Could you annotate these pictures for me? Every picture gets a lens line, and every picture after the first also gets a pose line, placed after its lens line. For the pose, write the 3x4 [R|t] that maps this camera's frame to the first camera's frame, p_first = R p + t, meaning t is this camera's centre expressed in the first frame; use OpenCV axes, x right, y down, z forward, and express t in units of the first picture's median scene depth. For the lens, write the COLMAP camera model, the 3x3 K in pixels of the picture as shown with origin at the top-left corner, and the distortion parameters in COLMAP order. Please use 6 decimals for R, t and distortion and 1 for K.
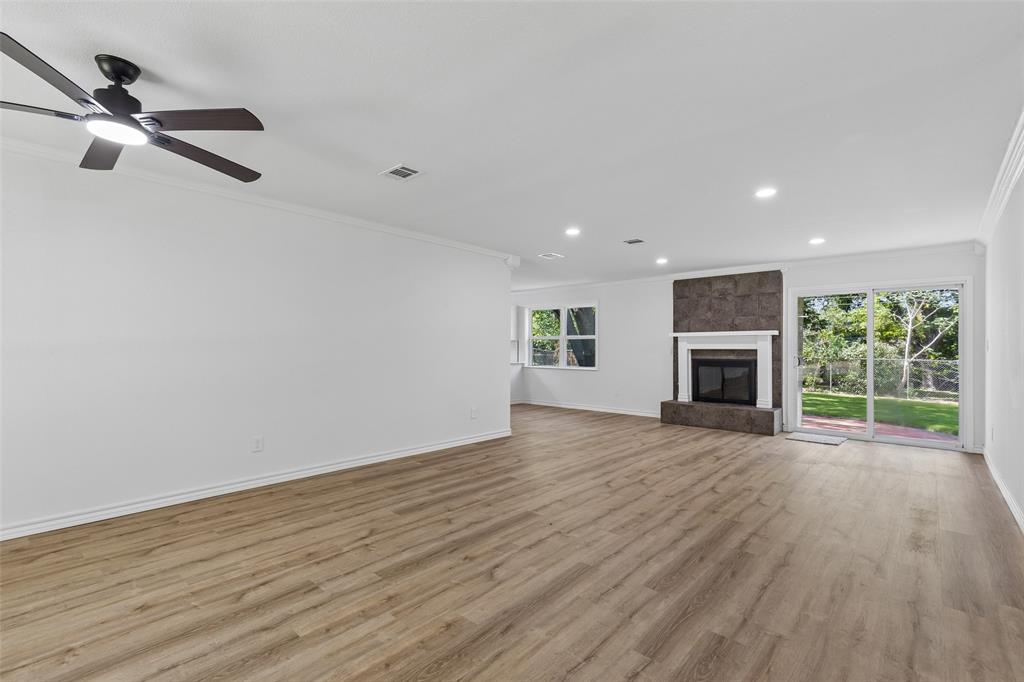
lens RADIAL K [[460.0, 0, 513.9], [0, 460.0, 340.2], [0, 0, 1]] dist [0.011966, -0.002991]
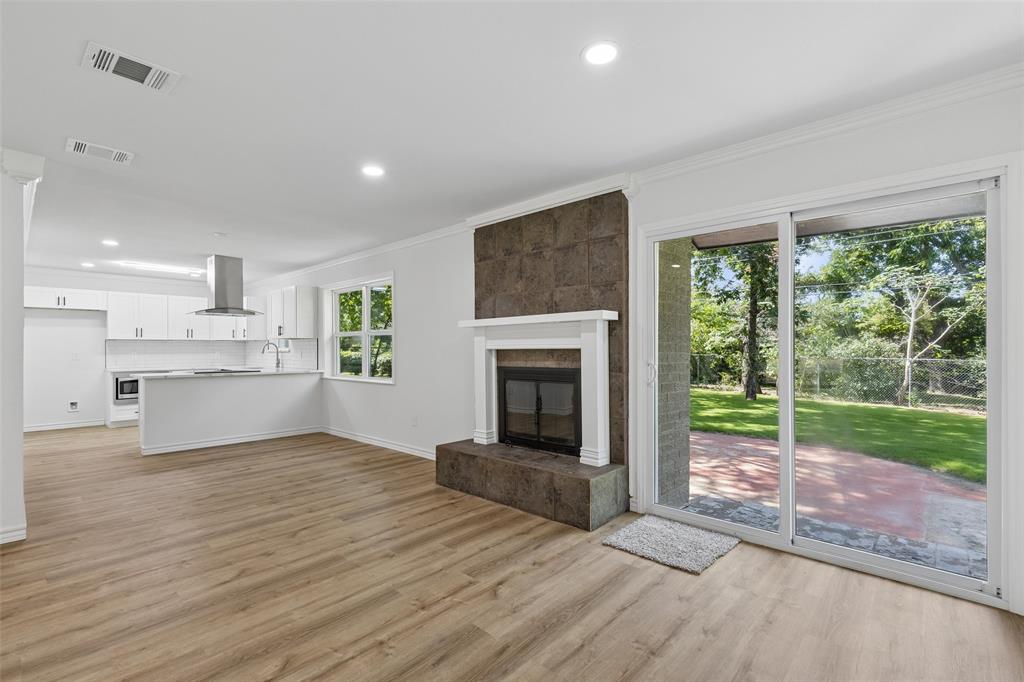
lens RADIAL K [[460.0, 0, 517.4], [0, 460.0, 343.6], [0, 0, 1]] dist [0.011966, -0.002991]
pose [[0.999923, -0.009217, -0.008351, 0.496734], [0.009269, 0.999938, 0.006217, 0.010945], [0.008293, -0.006294, 0.999946, 0.530687]]
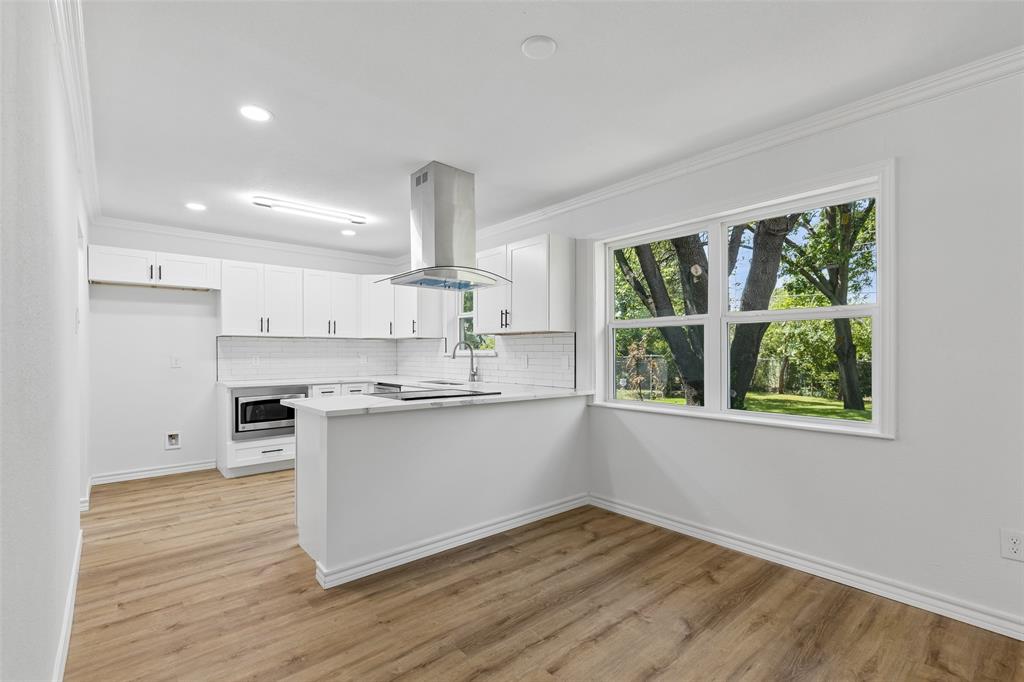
lens RADIAL K [[460.0, 0, 516.2], [0, 460.0, 349.0], [0, 0, 1]] dist [0.011966, -0.002991]
pose [[0.992785, -0.007451, -0.119680, 0.009796], [0.008480, 0.999931, 0.008093, 0.017372], [0.119612, -0.009050, 0.992779, 1.013636]]
